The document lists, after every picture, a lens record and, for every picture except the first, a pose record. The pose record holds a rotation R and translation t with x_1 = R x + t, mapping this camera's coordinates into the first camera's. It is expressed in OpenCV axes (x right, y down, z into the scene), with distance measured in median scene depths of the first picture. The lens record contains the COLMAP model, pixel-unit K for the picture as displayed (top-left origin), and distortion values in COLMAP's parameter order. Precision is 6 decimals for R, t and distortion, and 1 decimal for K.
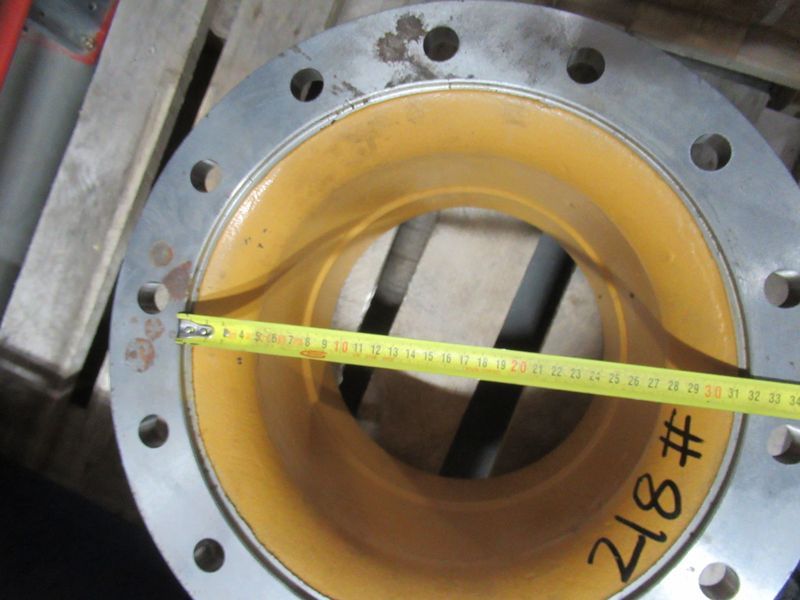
lens RADIAL K [[607.4, 0, 401.7], [0, 607.4, 298.0], [0, 0, 1]] dist [0.015197, 0.002261]
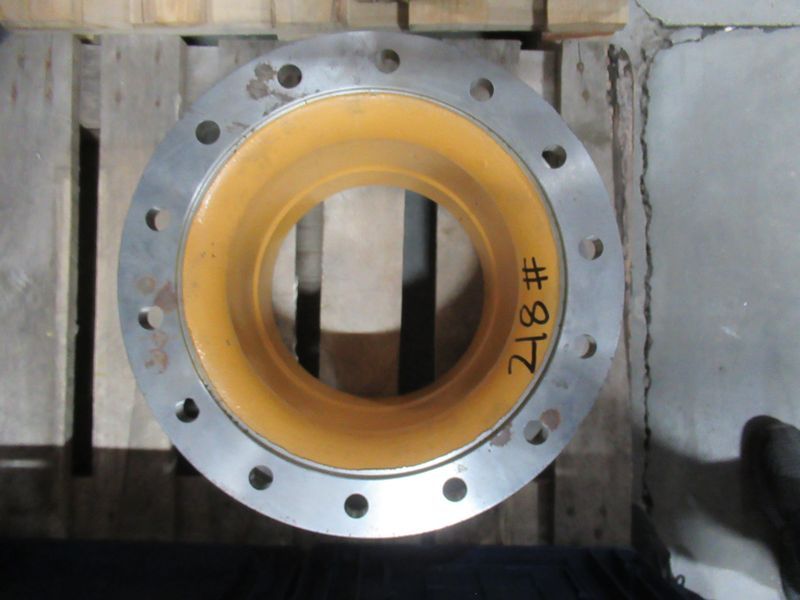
lens RADIAL K [[607.4, 0, 395.5], [0, 607.4, 296.7], [0, 0, 1]] dist [0.015197, 0.002261]
pose [[0.922396, -0.353630, 0.155342, -0.110456], [0.357844, 0.933781, 0.000895, 0.156058], [-0.145372, 0.054762, 0.987860, -0.424890]]
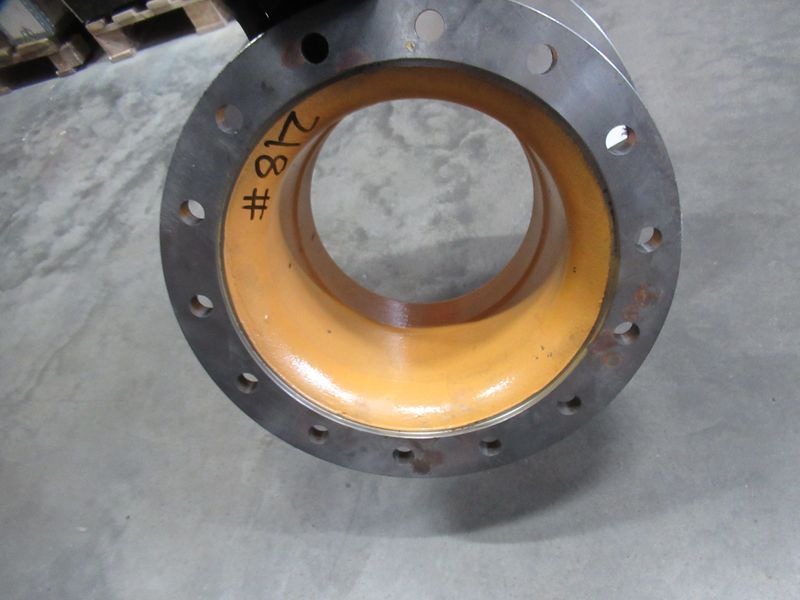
lens RADIAL K [[607.4, 0, 401.5], [0, 607.4, 300.4], [0, 0, 1]] dist [0.015197, 0.002261]
pose [[-0.980617, -0.127237, 0.149002, -0.118175], [0.060946, -0.920815, -0.385208, 0.579773], [0.186216, -0.368660, 0.910721, -0.319026]]
